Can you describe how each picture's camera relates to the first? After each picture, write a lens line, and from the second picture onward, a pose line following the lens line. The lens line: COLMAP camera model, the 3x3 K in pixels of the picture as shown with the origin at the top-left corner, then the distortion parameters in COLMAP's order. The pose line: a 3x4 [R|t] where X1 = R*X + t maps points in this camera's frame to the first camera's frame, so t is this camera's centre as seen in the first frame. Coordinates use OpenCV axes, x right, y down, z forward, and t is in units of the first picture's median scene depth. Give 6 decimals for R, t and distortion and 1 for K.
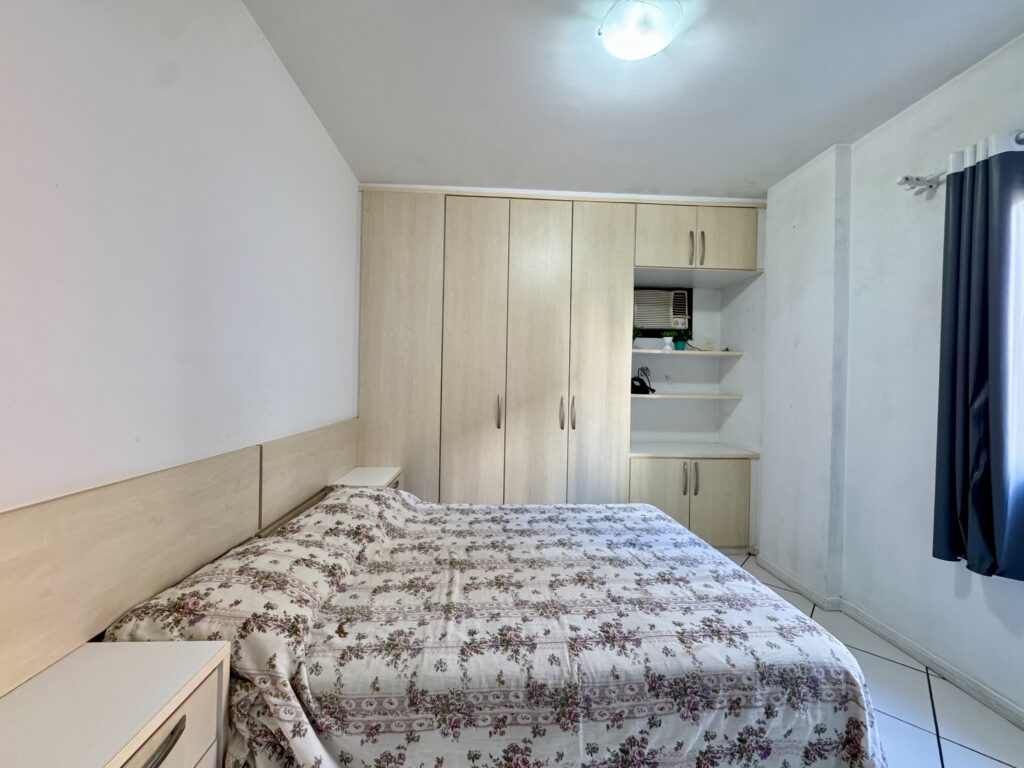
lens RADIAL K [[412.8, 0, 511.2], [0, 412.8, 382.4], [0, 0, 1]] dist [-0.009095, 0.000809]
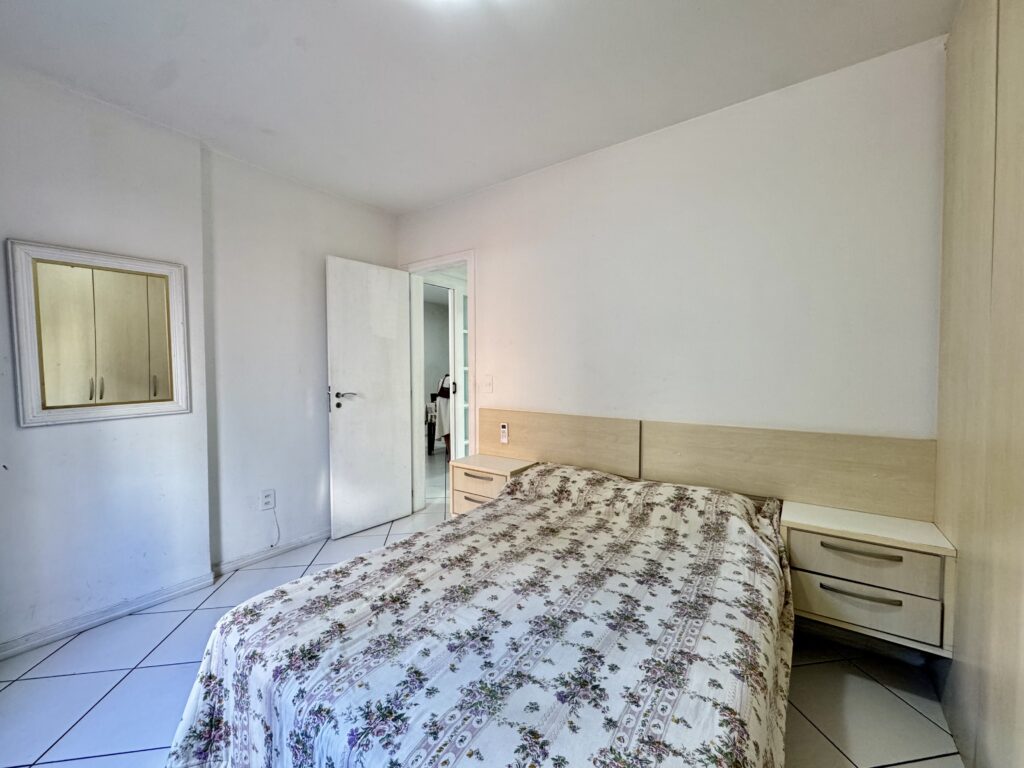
lens RADIAL K [[412.8, 0, 512.1], [0, 412.8, 385.2], [0, 0, 1]] dist [-0.009095, 0.000809]
pose [[-0.632476, 0.010685, -0.774506, 0.890107], [-0.011718, 0.999658, 0.023360, -0.001449], [0.774491, 0.023850, -0.632135, 1.725174]]
